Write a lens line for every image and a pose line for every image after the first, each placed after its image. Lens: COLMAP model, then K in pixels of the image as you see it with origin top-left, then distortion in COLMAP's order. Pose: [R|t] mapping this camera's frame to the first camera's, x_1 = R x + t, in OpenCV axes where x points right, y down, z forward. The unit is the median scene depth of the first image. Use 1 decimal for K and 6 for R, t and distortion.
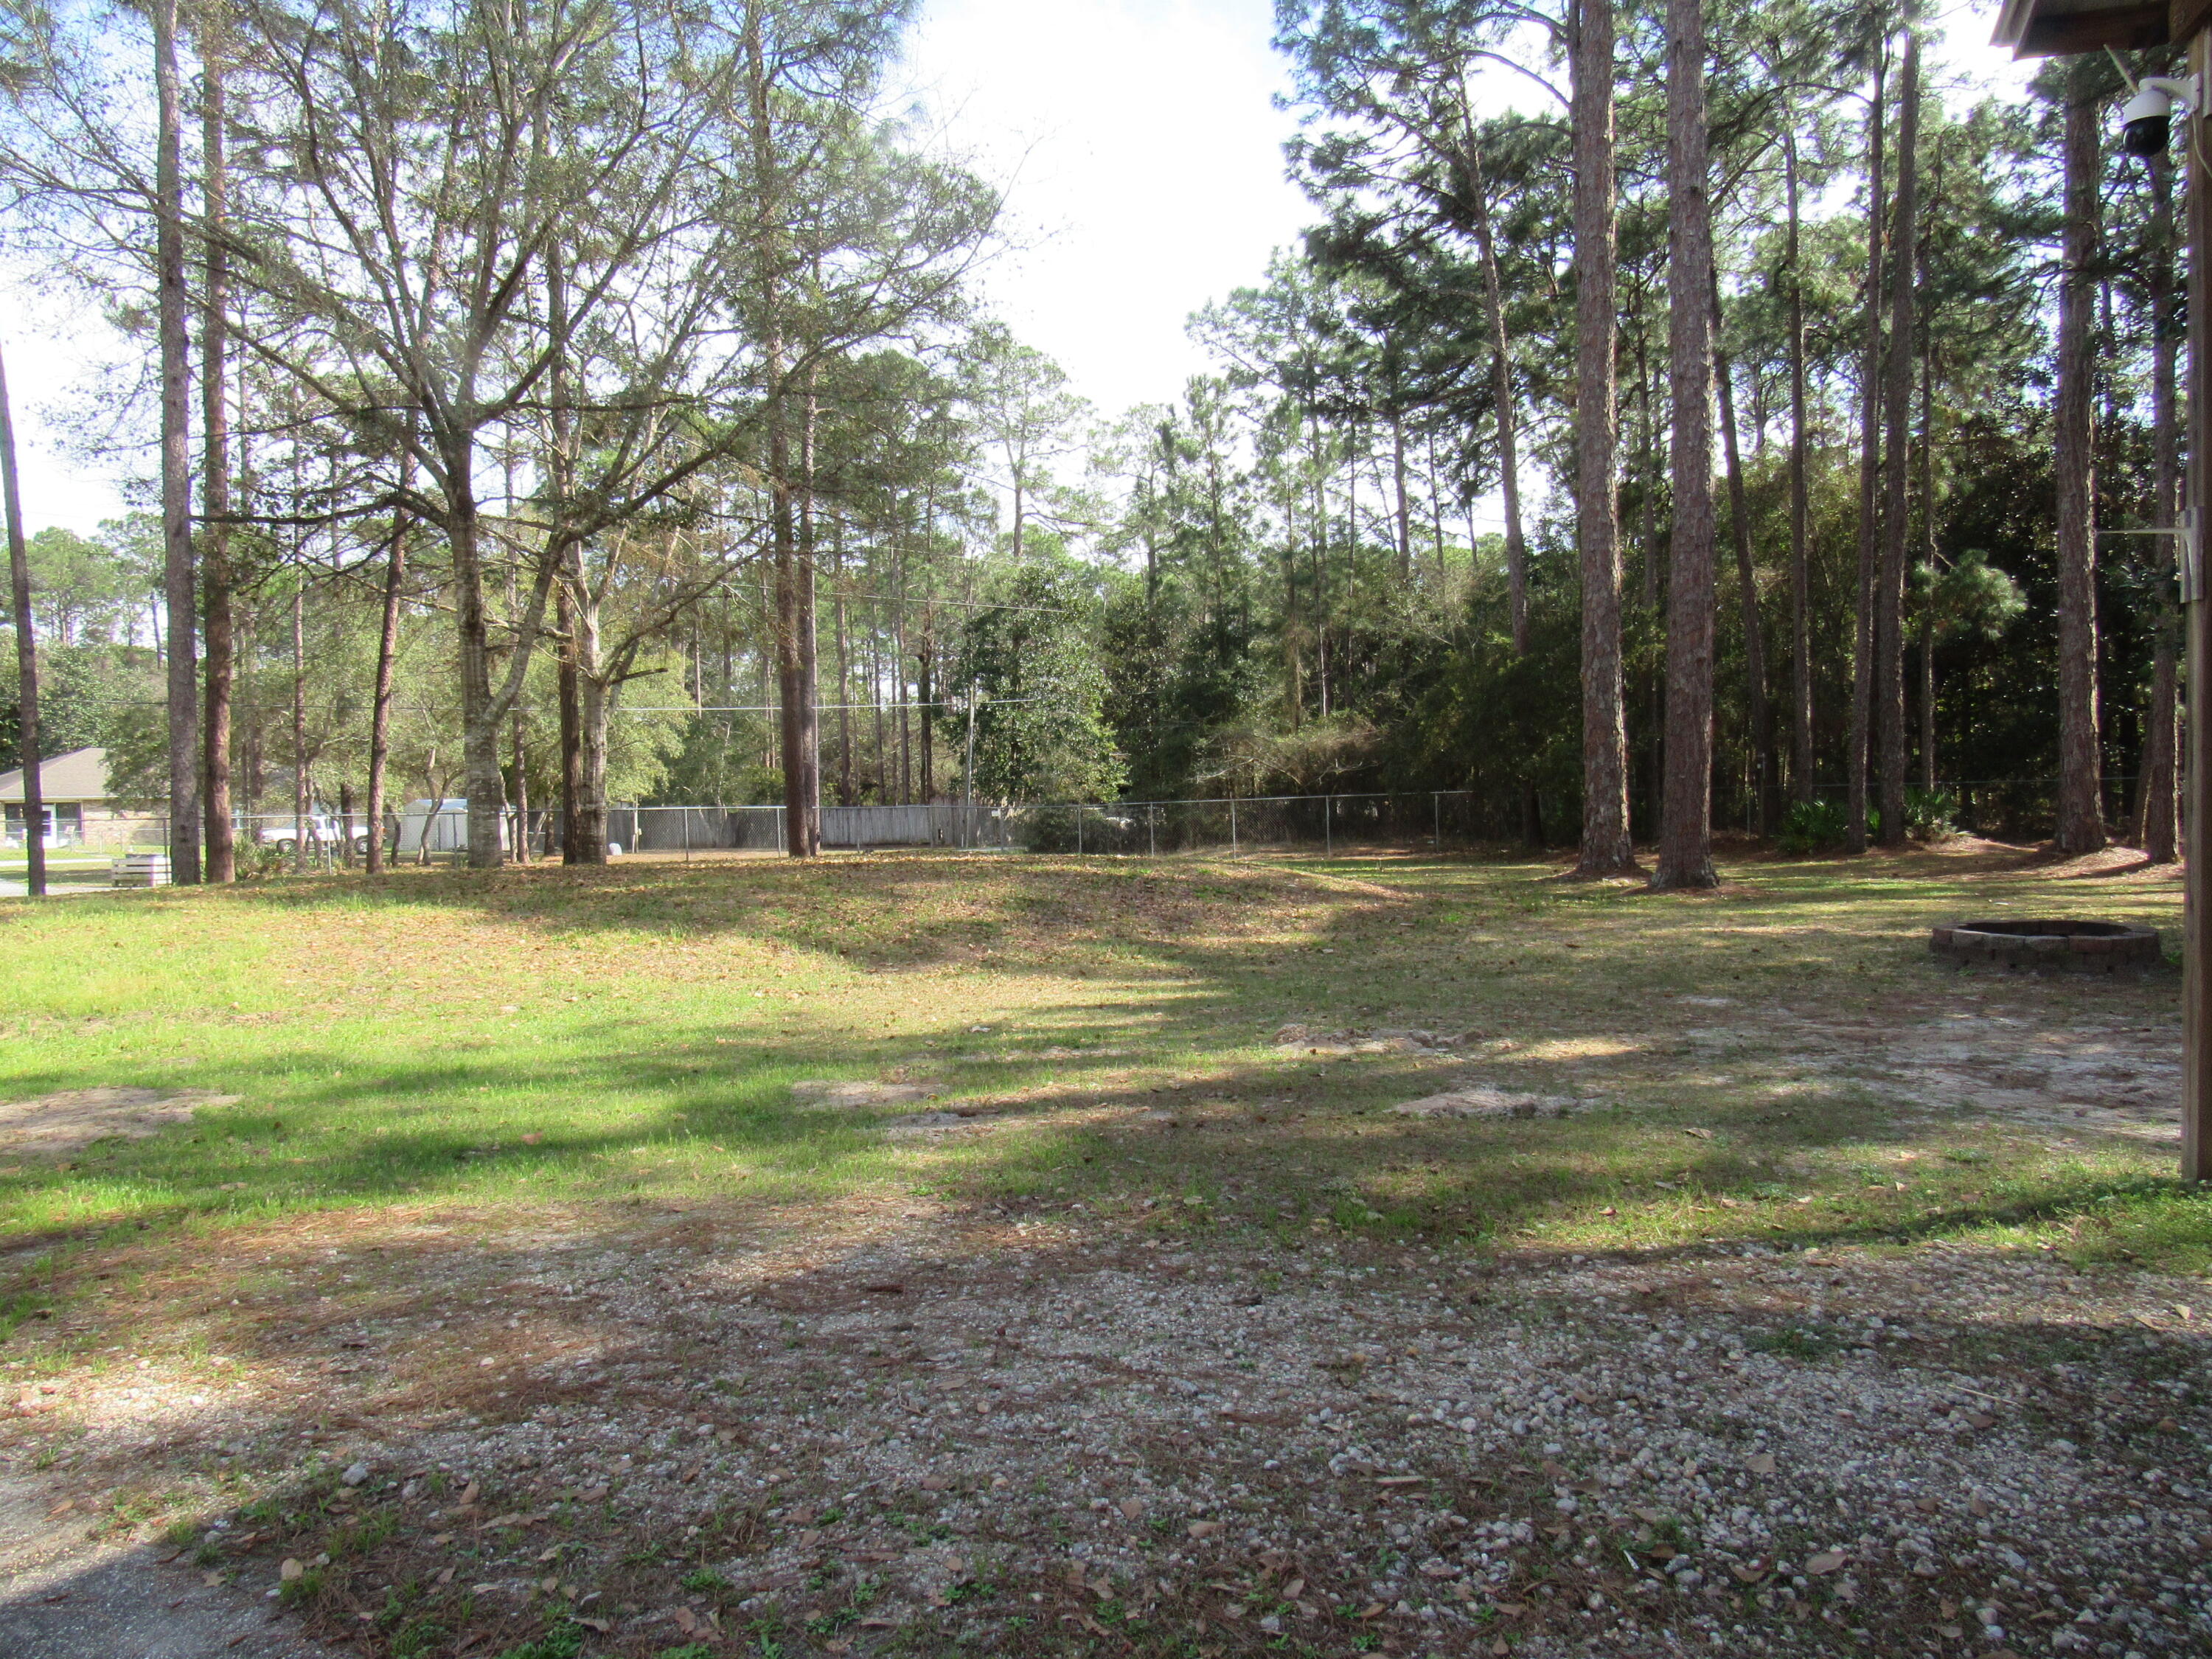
lens RADIAL K [[1600.4, 0, 1104.8], [0, 1600.4, 832.1], [0, 0, 1]] dist [-0.032651, 0.017027]
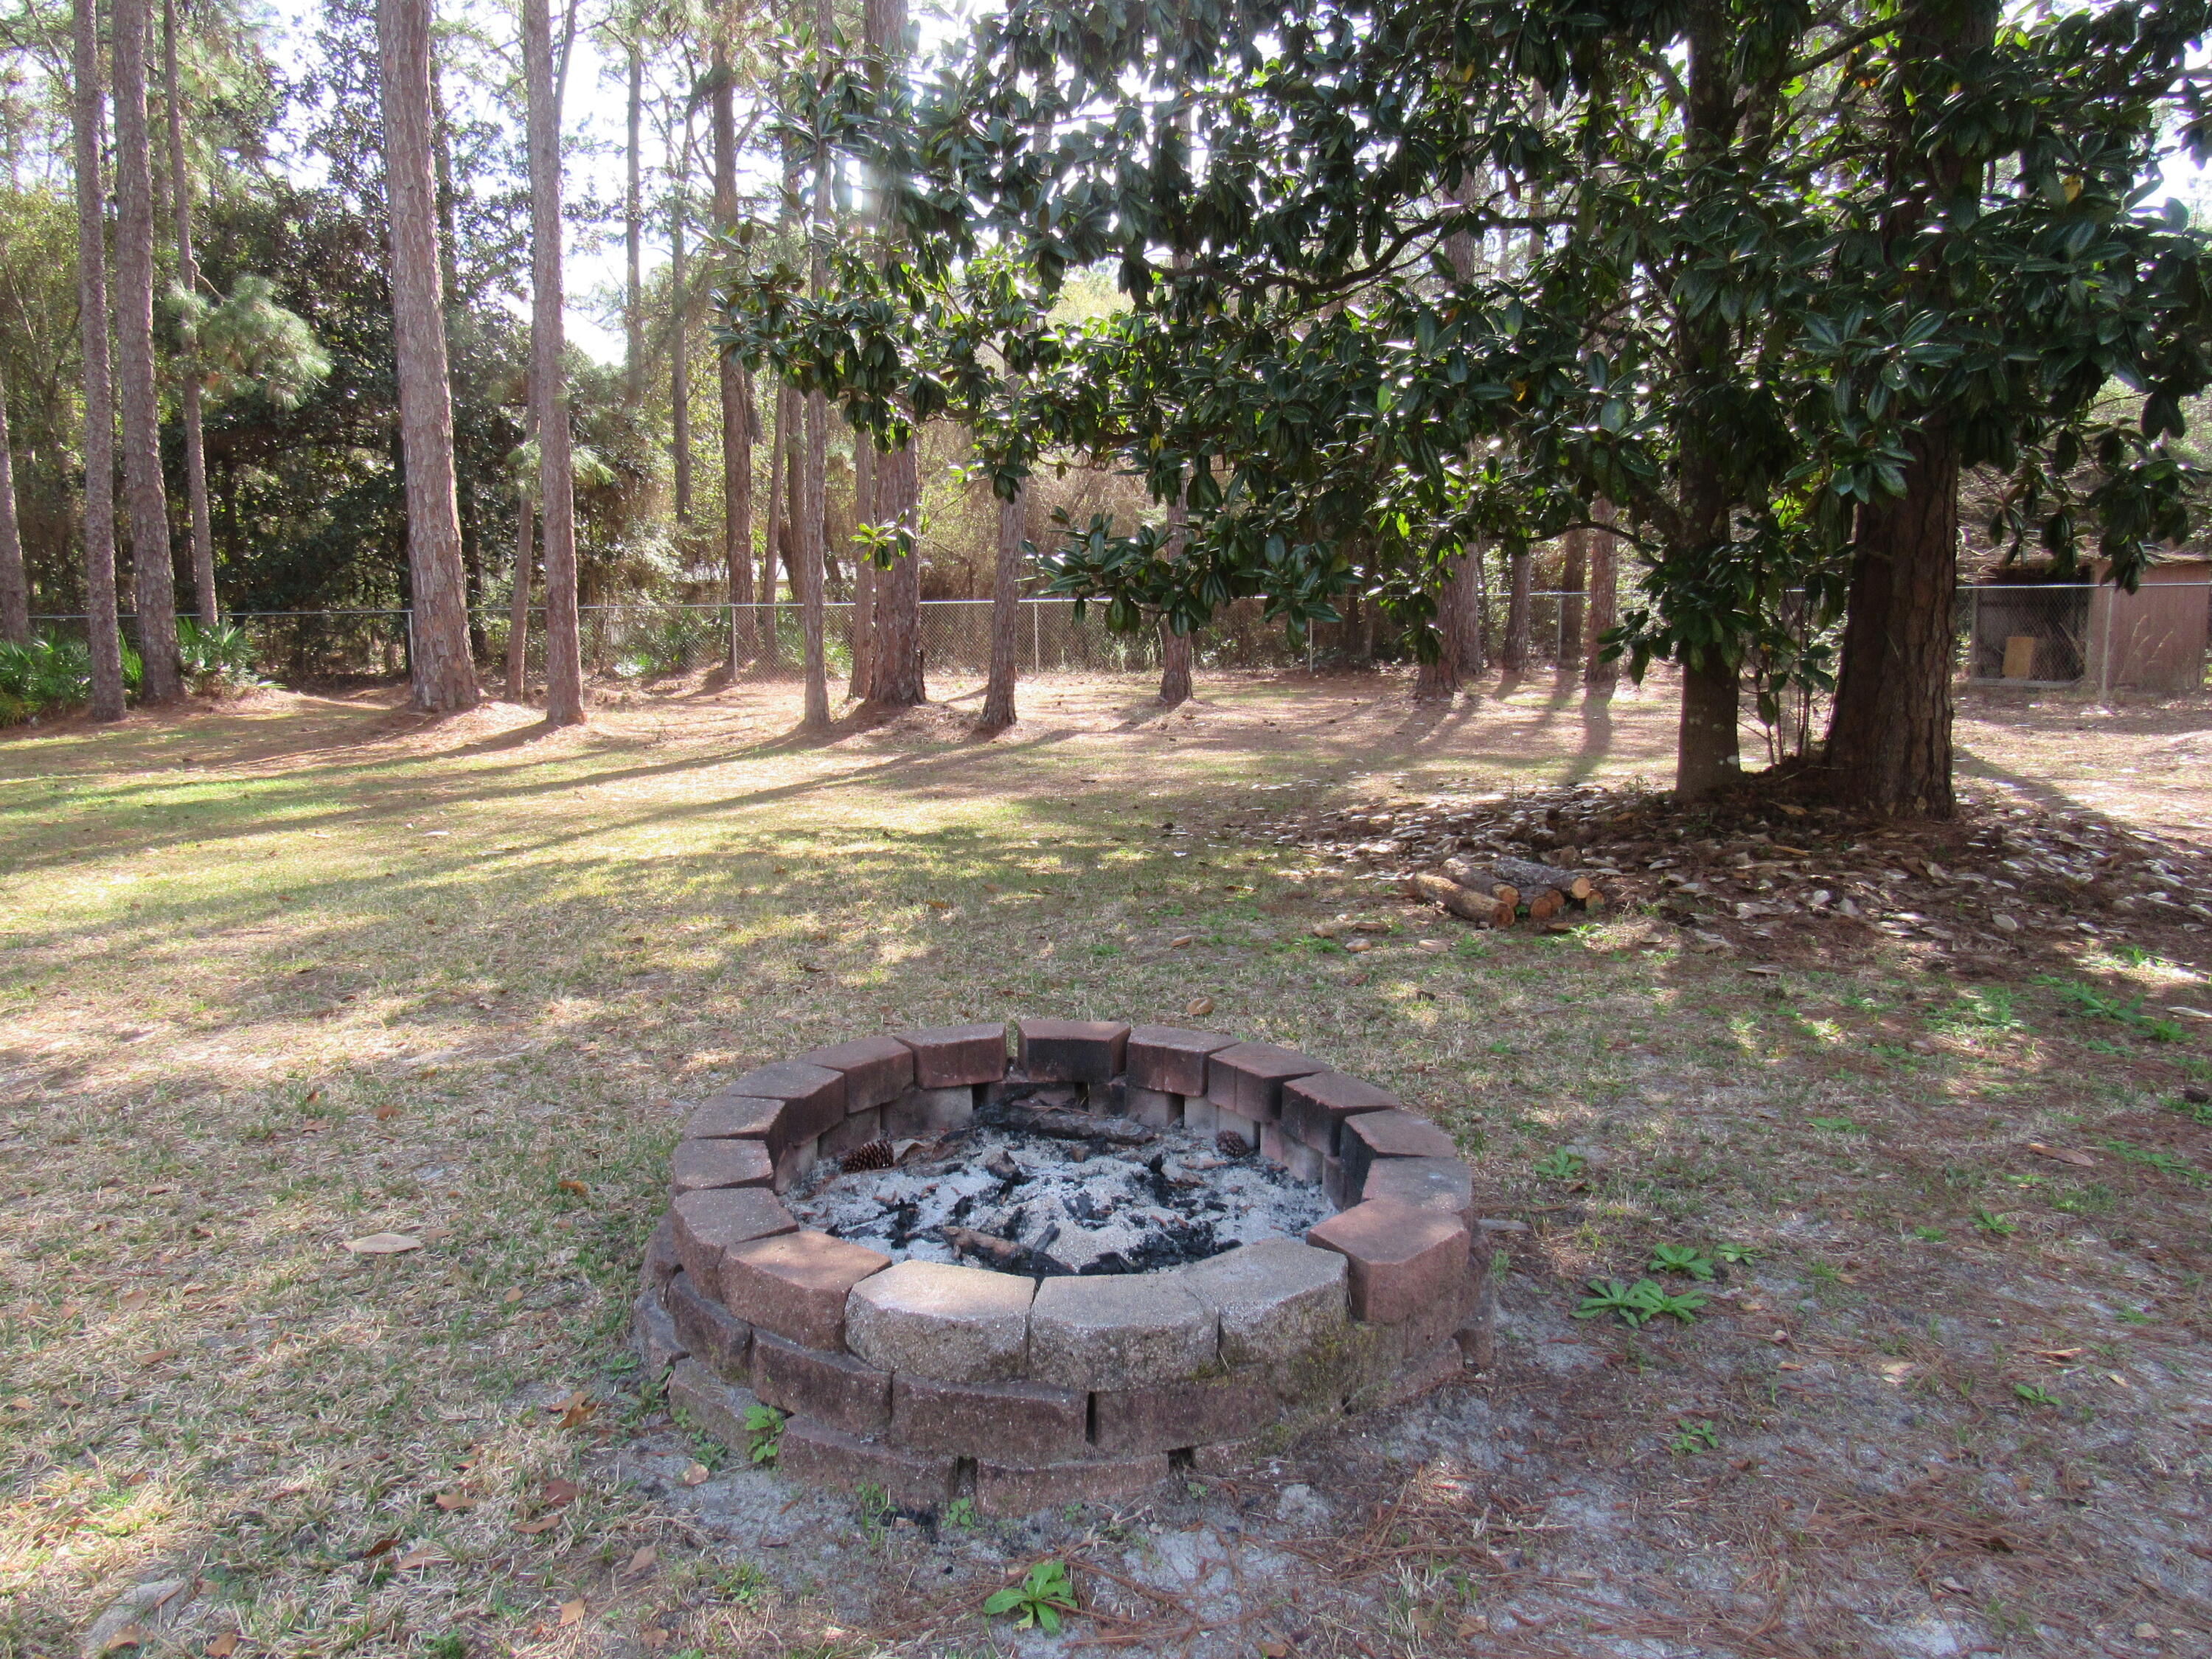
lens RADIAL K [[1600.4, 0, 1105.3], [0, 1600.4, 835.8], [0, 0, 1]] dist [-0.032651, 0.017027]
pose [[0.532329, -0.104996, 0.840001, 0.165660], [0.018203, 0.993469, 0.112642, -0.006603], [-0.846342, -0.044672, 0.530763, 0.365576]]
